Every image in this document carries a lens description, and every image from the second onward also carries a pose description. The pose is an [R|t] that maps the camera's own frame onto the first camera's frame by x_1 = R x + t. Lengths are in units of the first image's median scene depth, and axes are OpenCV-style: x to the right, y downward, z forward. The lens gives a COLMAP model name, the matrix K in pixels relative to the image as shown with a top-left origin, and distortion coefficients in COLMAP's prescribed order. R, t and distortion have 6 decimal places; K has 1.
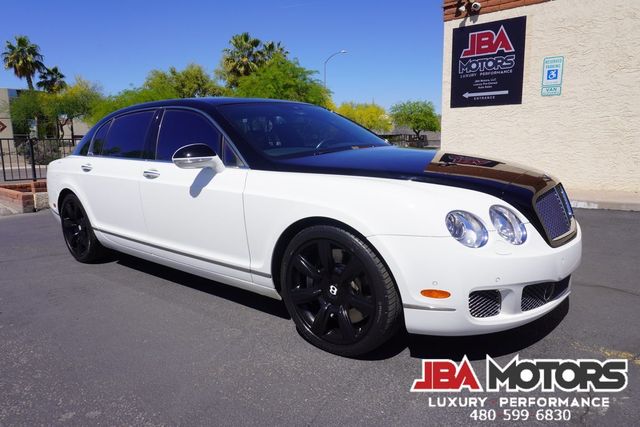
lens RADIAL K [[425.2, 0, 320.1], [0, 425.2, 213.4], [0, 0, 1]] dist [-0.049301, 0.025765]
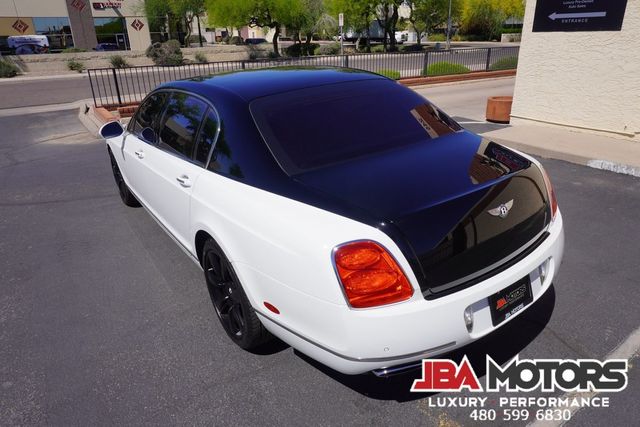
lens RADIAL K [[425.2, 0, 319.0], [0, 425.2, 211.0], [0, 0, 1]] dist [-0.049301, 0.025765]
pose [[0.958578, 0.096125, -0.268120, 0.167508], [-0.030256, 0.970370, 0.239721, -0.096020], [0.283219, -0.221679, 0.933084, 0.033938]]
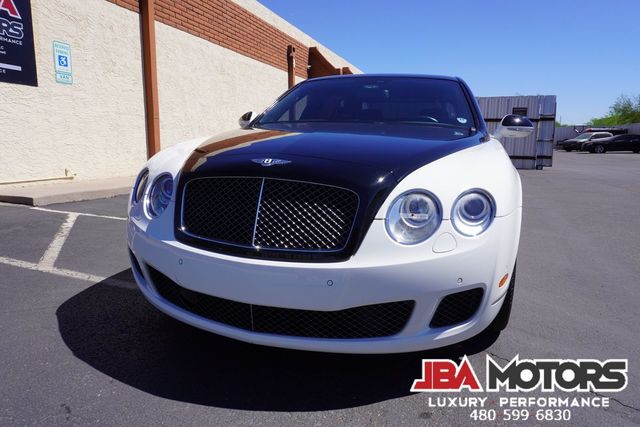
lens RADIAL K [[425.2, 0, 328.0], [0, 425.2, 214.4], [0, 0, 1]] dist [-0.049301, 0.025765]
pose [[-0.374609, -0.145828, 0.915643, -0.513527], [0.139713, 0.967400, 0.211230, -0.101372], [-0.916596, 0.207056, -0.342023, 0.755591]]
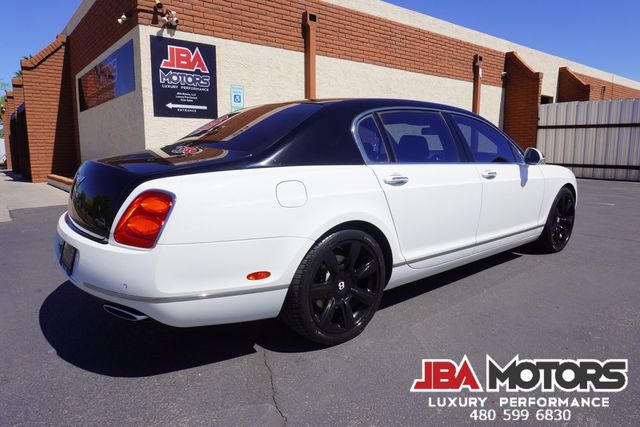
lens RADIAL K [[425.2, 0, 319.8], [0, 425.2, 210.5], [0, 0, 1]] dist [-0.049301, 0.025765]
pose [[0.196203, -0.123039, 0.972813, -0.607225], [0.160036, 0.982812, 0.092027, -0.069083], [-0.967416, 0.137629, 0.212521, 0.477199]]
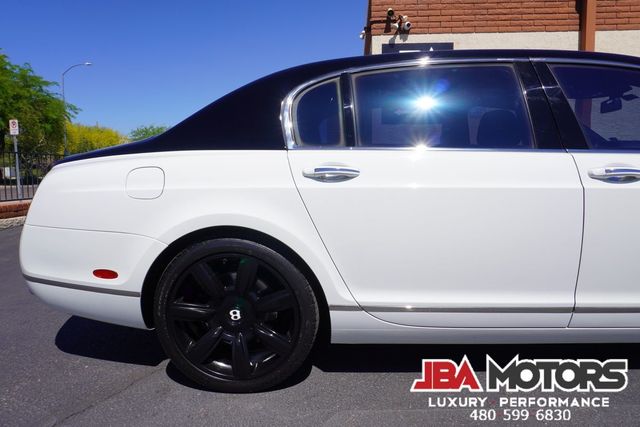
lens RADIAL K [[425.2, 0, 322.1], [0, 425.2, 207.5], [0, 0, 1]] dist [-0.049301, 0.025765]
pose [[0.817663, -0.045720, 0.573879, -0.388708], [0.089959, 0.994743, -0.048923, -0.023807], [-0.568625, 0.091628, 0.817478, 0.311877]]
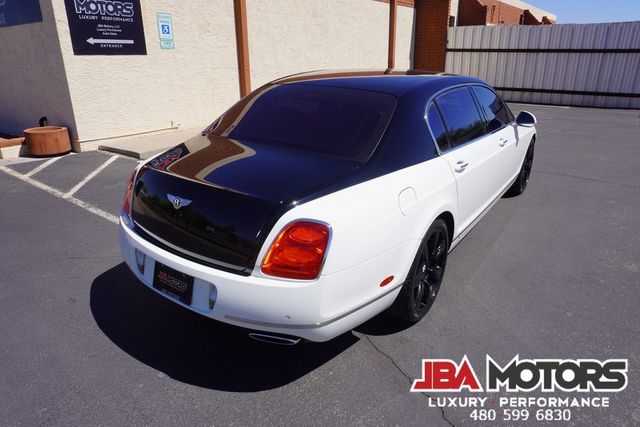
lens RADIAL K [[425.2, 0, 319.7], [0, 425.2, 210.0], [0, 0, 1]] dist [-0.049301, 0.025765]
pose [[-0.066248, -0.320767, 0.944838, -0.613485], [0.174453, 0.928610, 0.327490, -0.159644], [-0.982434, 0.186525, -0.005560, 0.617351]]
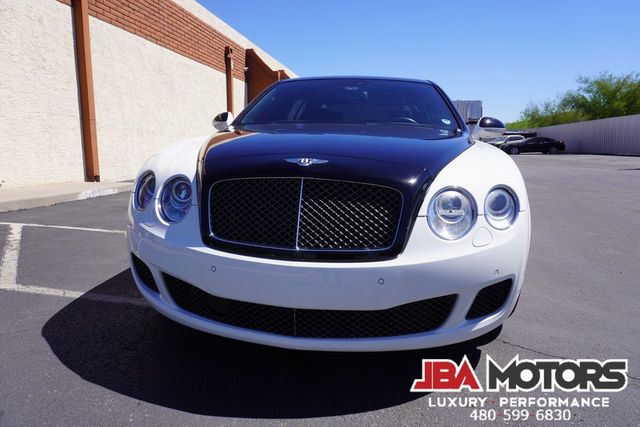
lens RADIAL K [[425.2, 0, 327.4], [0, 425.2, 213.8], [0, 0, 1]] dist [-0.049301, 0.025765]
pose [[-0.521385, -0.124354, 0.844212, -0.486822], [0.133793, 0.965175, 0.224803, -0.106819], [-0.842767, 0.230158, -0.486590, 0.804550]]
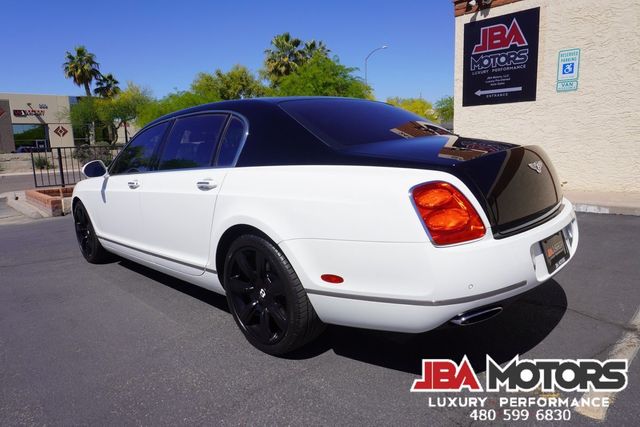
lens RADIAL K [[425.2, 0, 318.4], [0, 425.2, 212.4], [0, 0, 1]] dist [-0.049301, 0.025765]
pose [[0.993342, -0.002761, -0.115170, 0.096051], [0.003327, 0.999983, 0.004728, -0.014938], [0.115155, -0.005080, 0.993335, 0.006164]]
